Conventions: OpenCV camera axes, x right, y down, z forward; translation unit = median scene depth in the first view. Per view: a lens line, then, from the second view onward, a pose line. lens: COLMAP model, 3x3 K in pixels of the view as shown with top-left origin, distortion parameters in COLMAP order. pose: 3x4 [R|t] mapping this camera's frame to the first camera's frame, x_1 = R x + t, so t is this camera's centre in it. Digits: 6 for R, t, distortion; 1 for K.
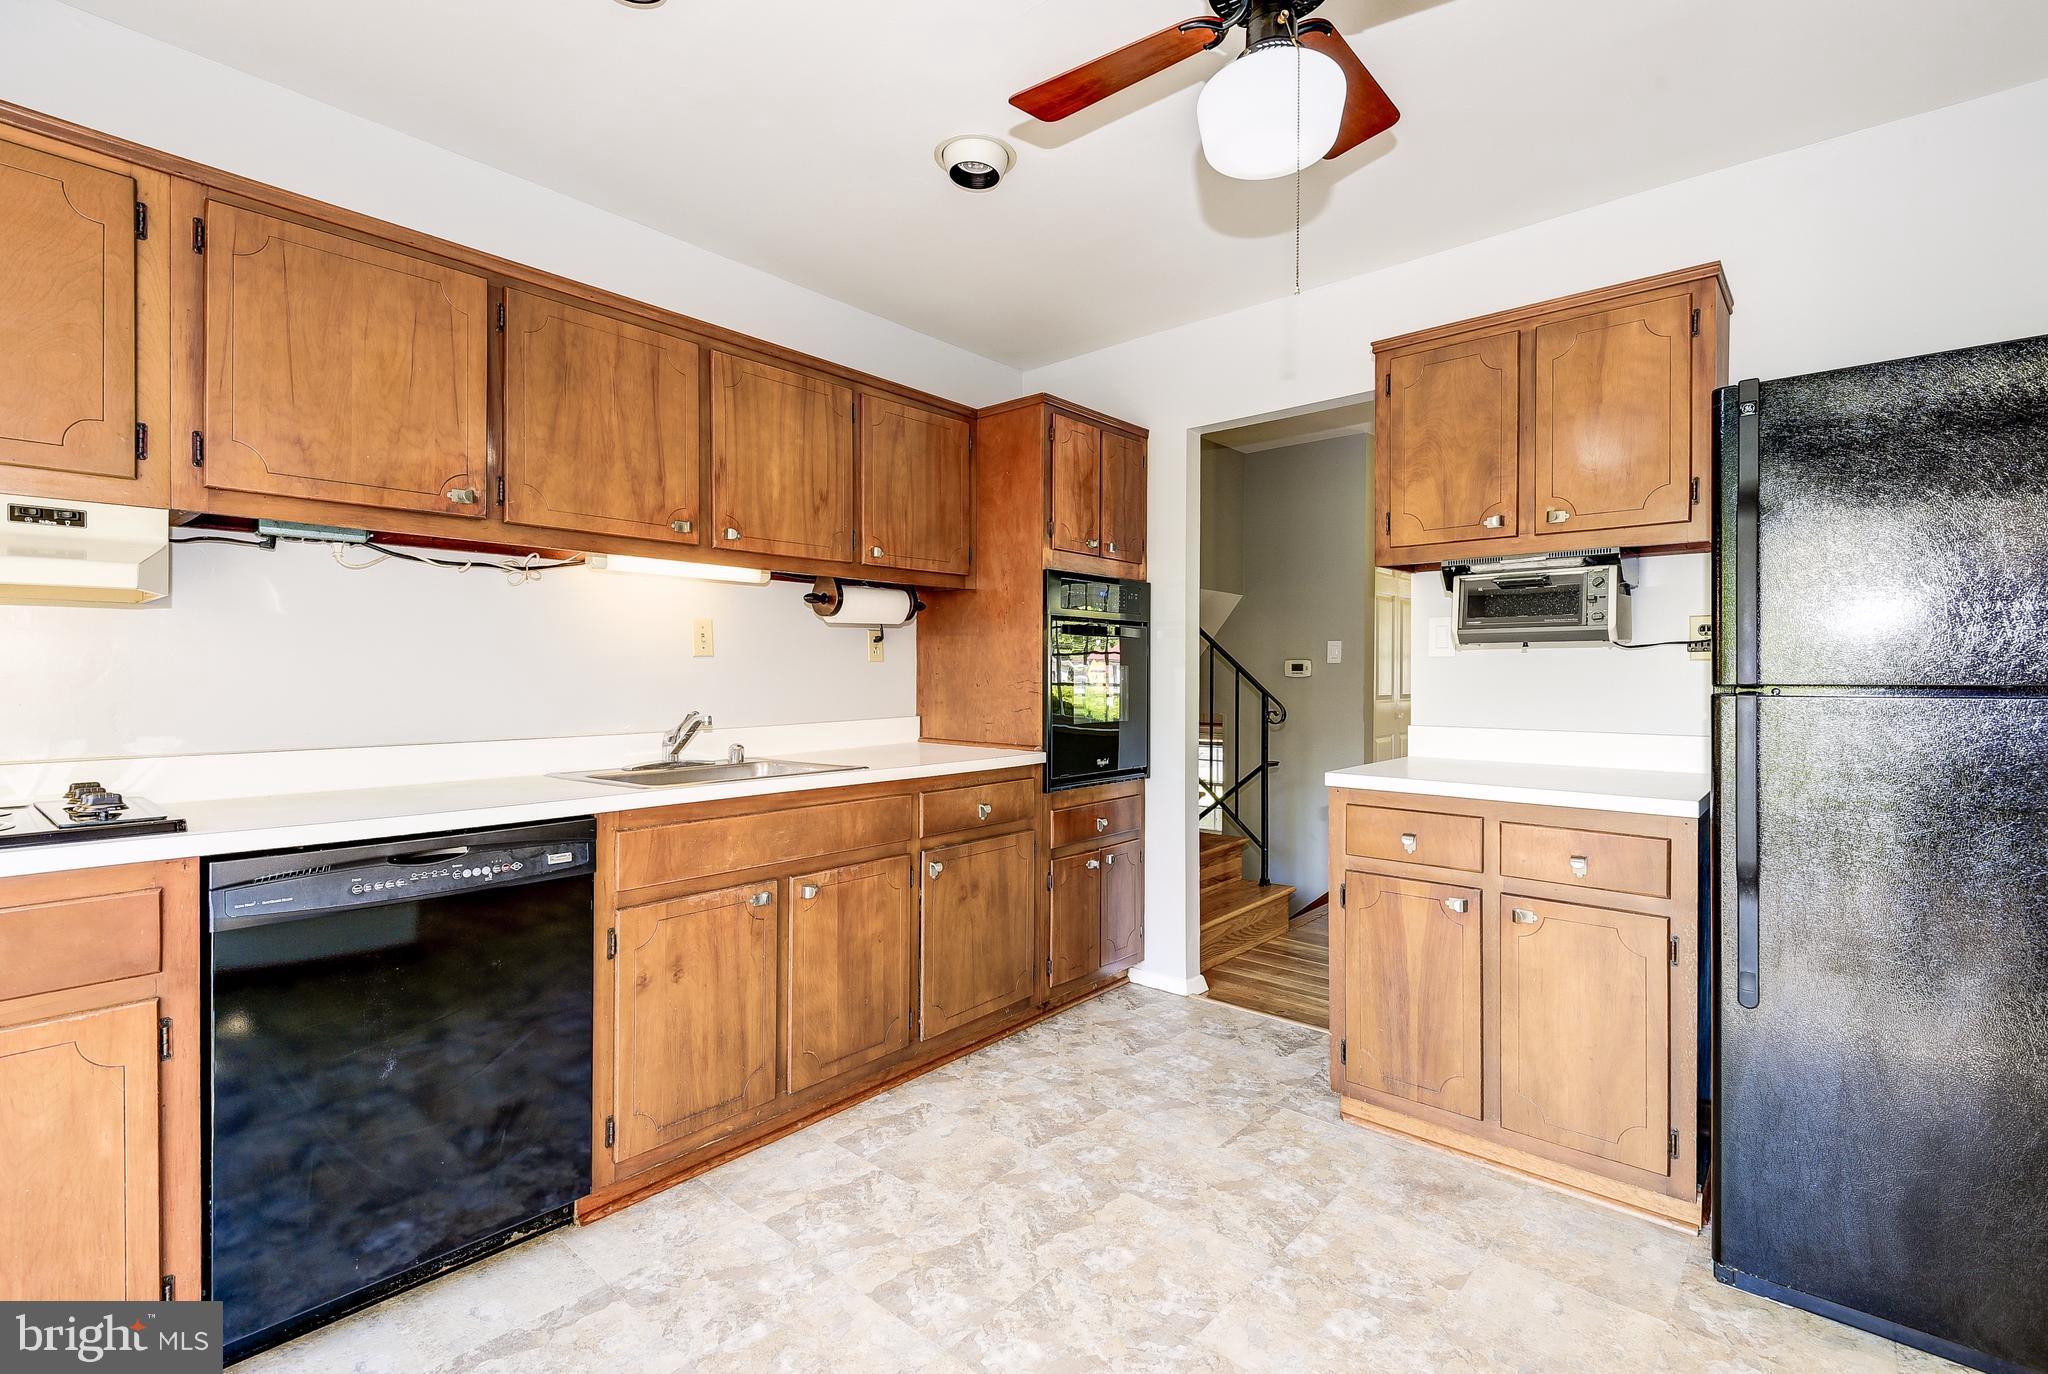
lens RADIAL K [[967.3, 0, 981.8], [0, 967.3, 673.9], [0, 0, 1]] dist [0.037841, -0.019873]
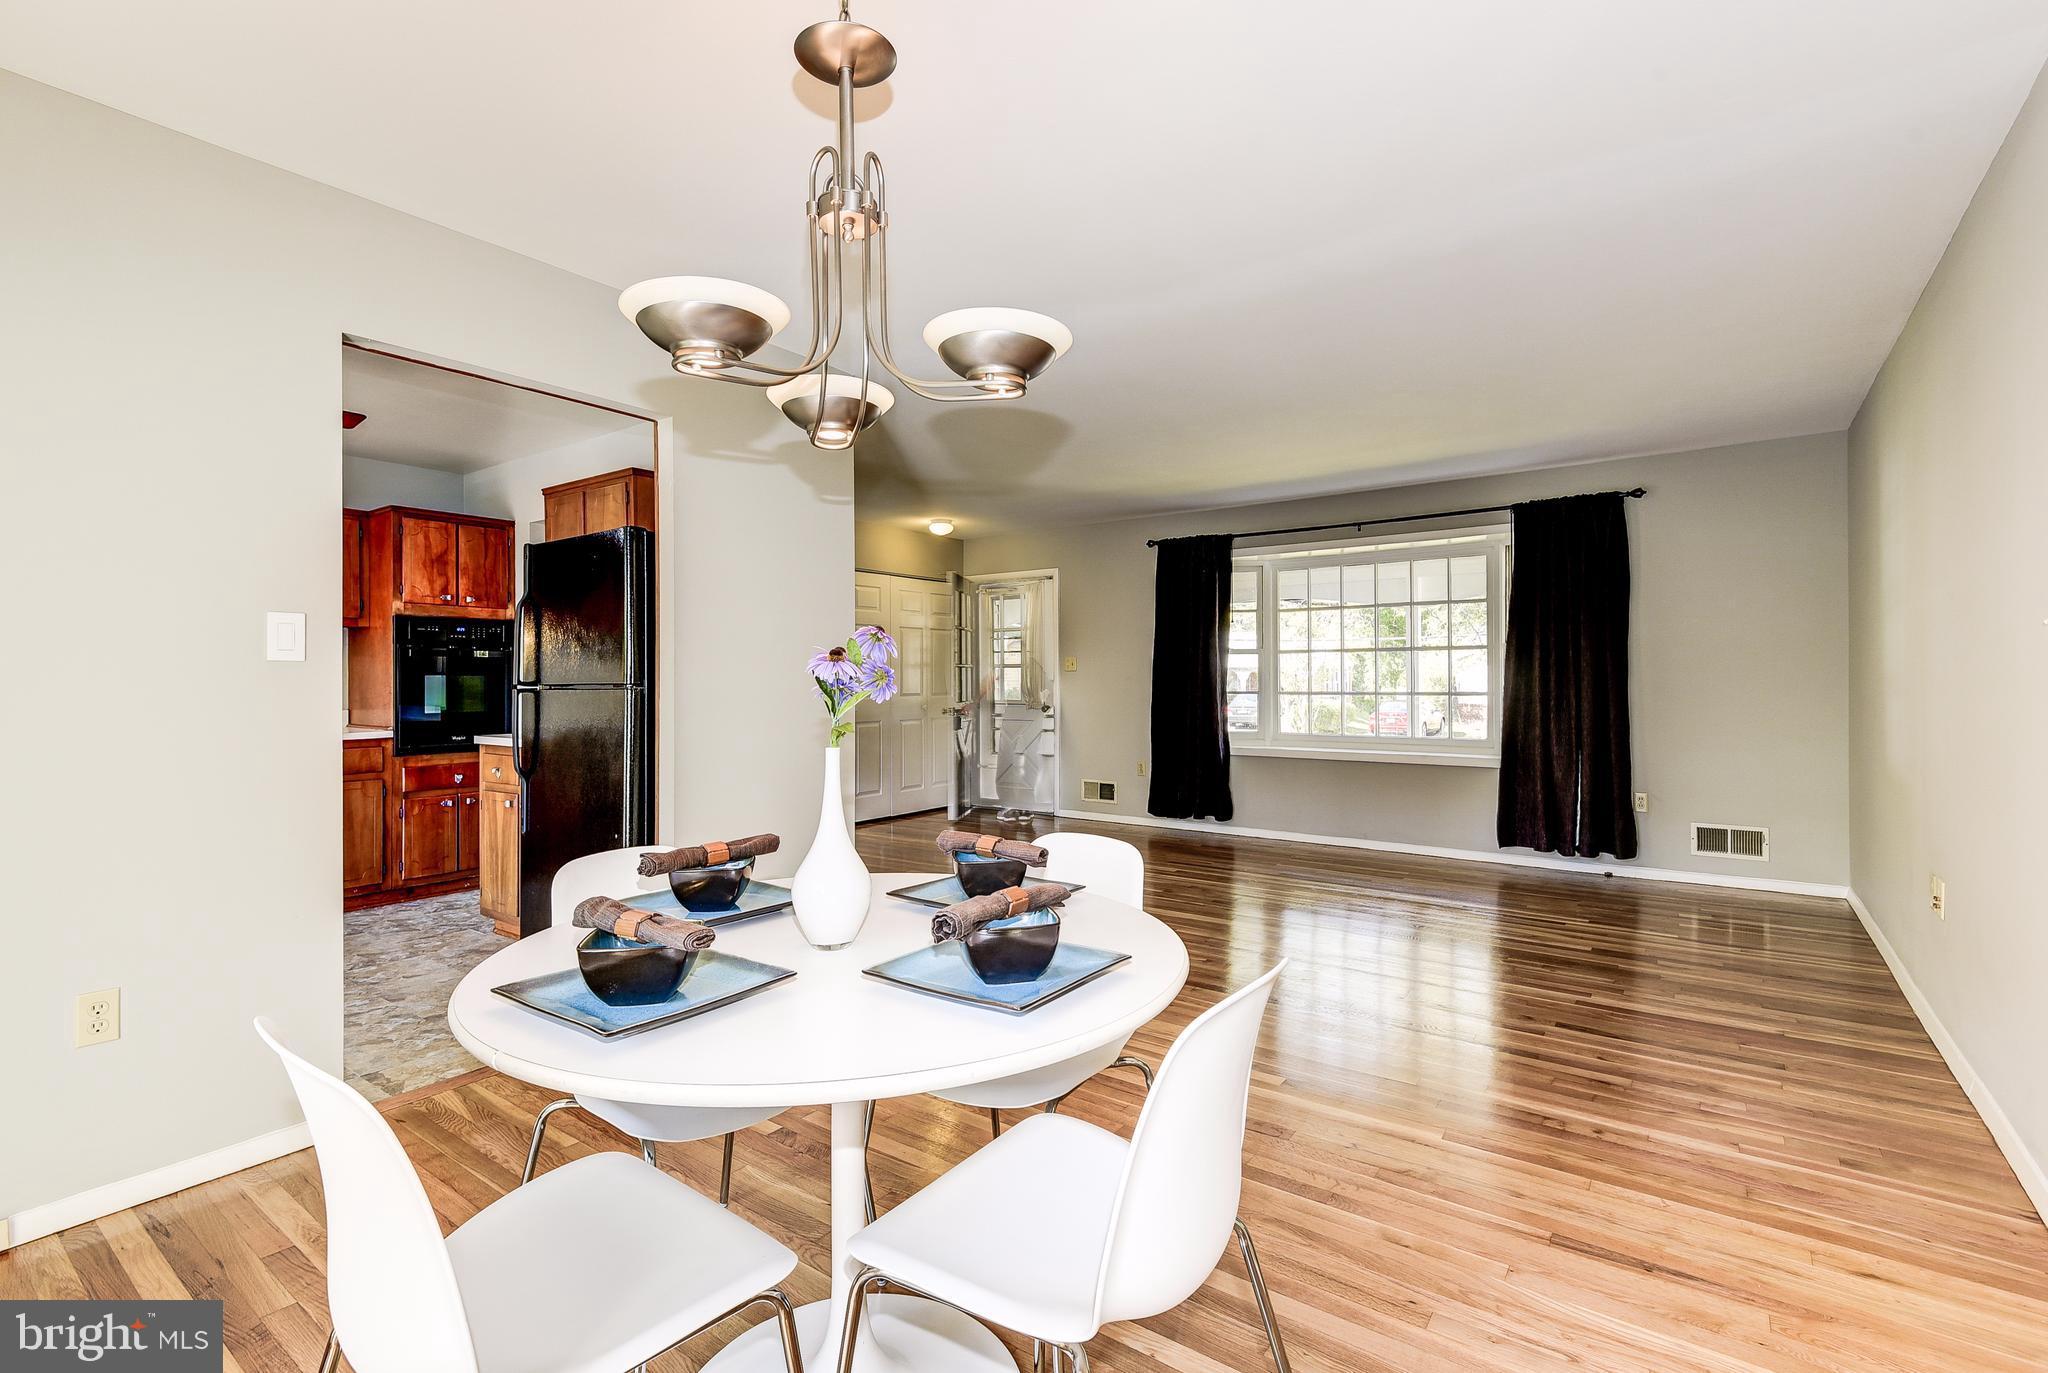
lens RADIAL K [[965.5, 0, 1031.0], [0, 965.5, 671.5], [0, 0, 1]] dist [0.034916, -0.020808]
pose [[0.993622, -0.005462, 0.112633, 1.128304], [0.006897, 0.999900, -0.012359, 0.013890], [-0.112554, 0.013057, 0.993560, -0.862625]]
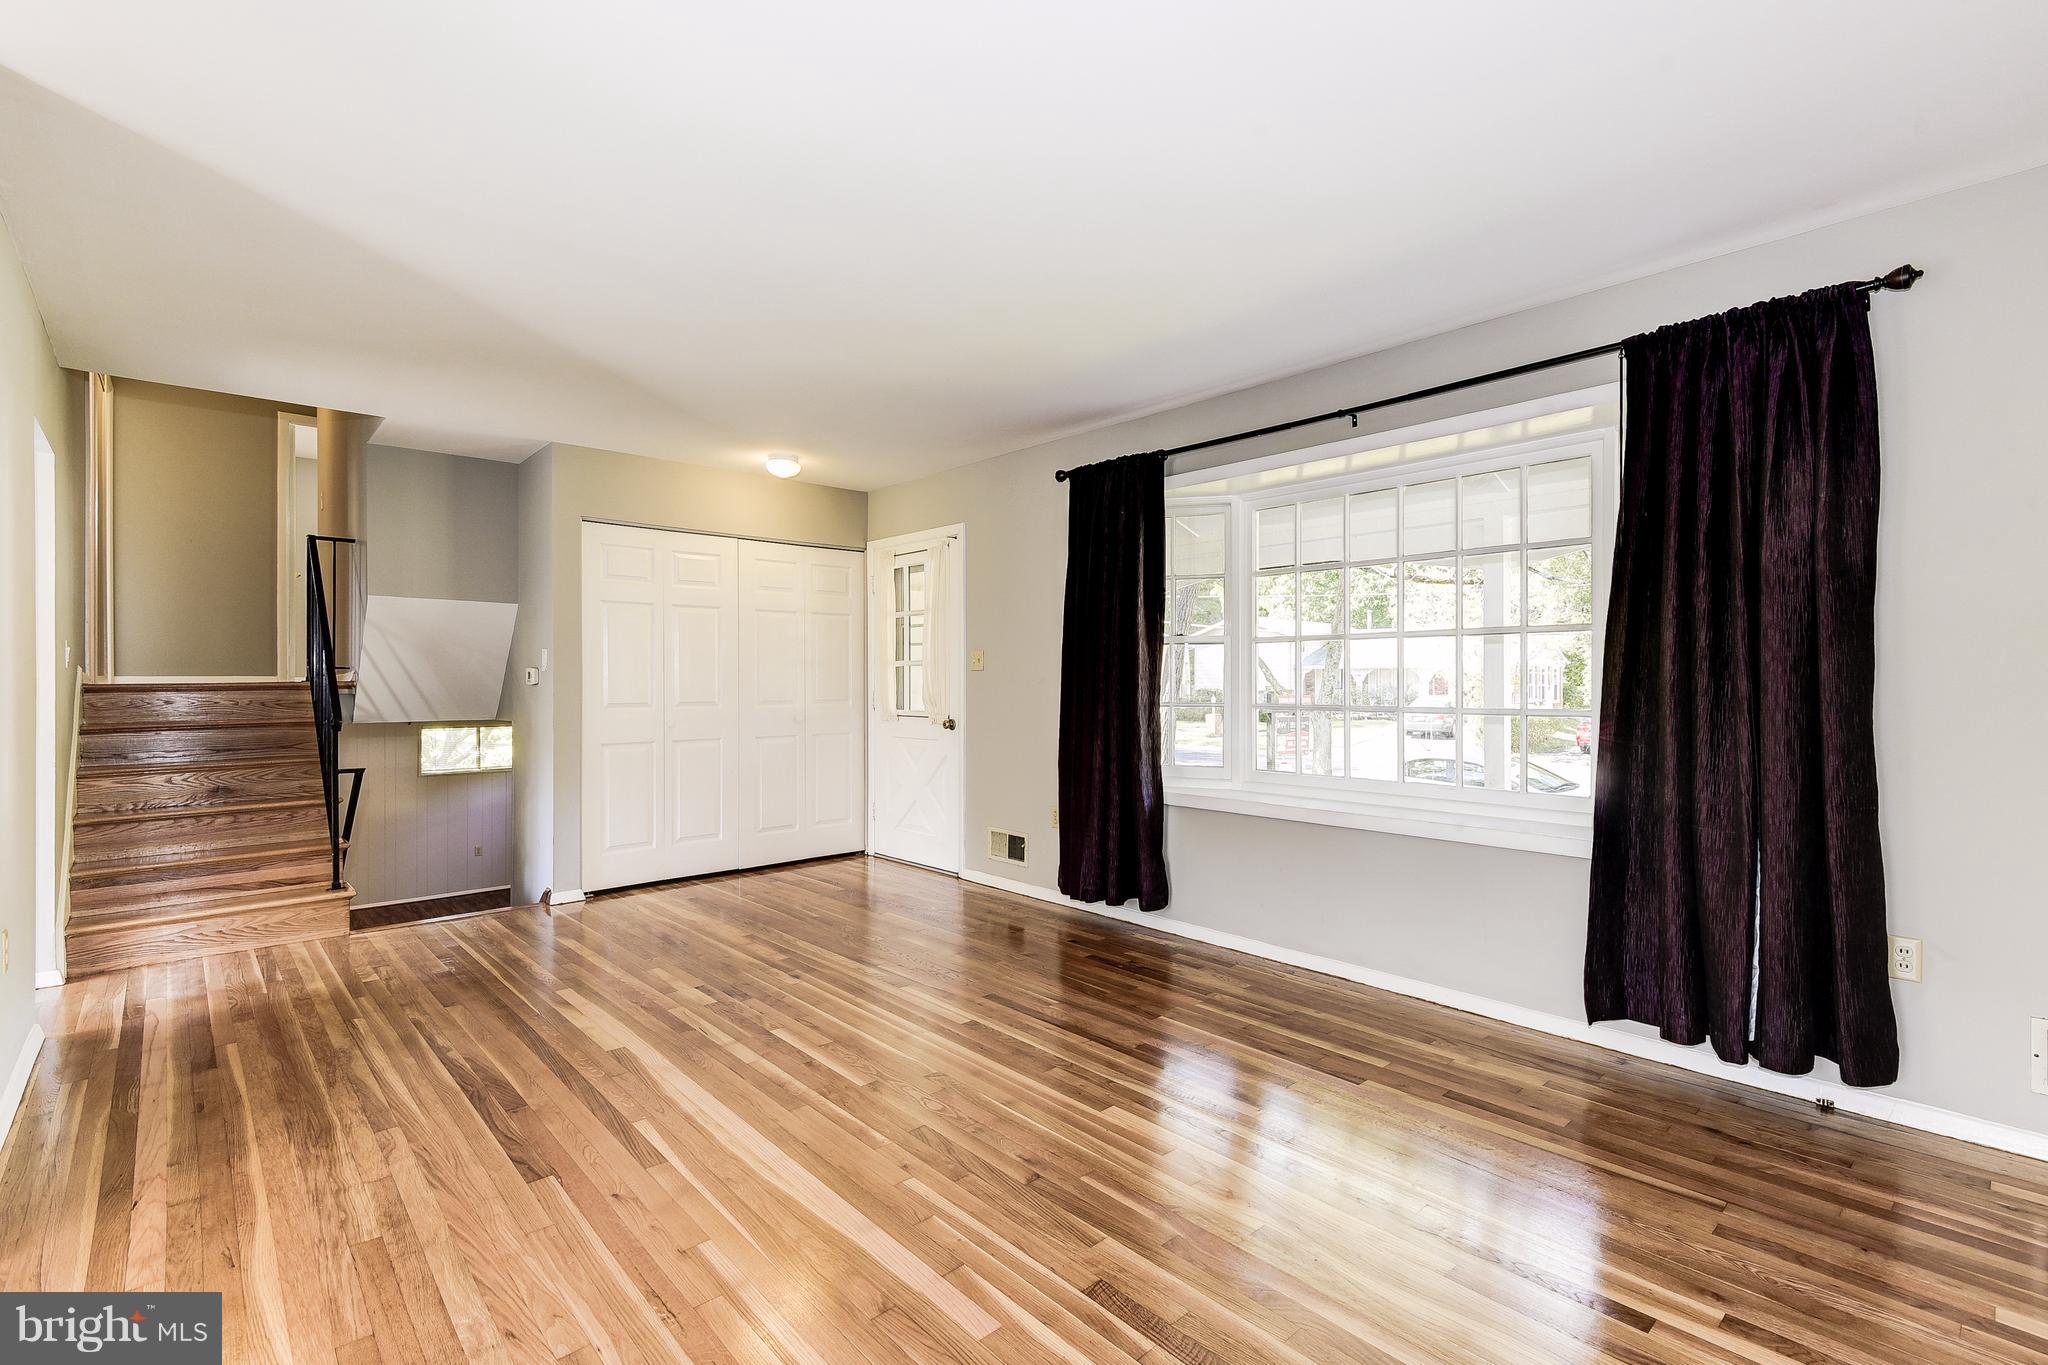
lens RADIAL K [[961.5, 0, 1043.7], [0, 961.5, 681.0], [0, 0, 1]] dist [0.033007, -0.021466]
pose [[0.996667, 0.000643, -0.081573, 1.902560], [-0.001158, 0.999980, -0.006262, 0.010353], [0.081567, 0.006335, 0.996648, 0.054697]]
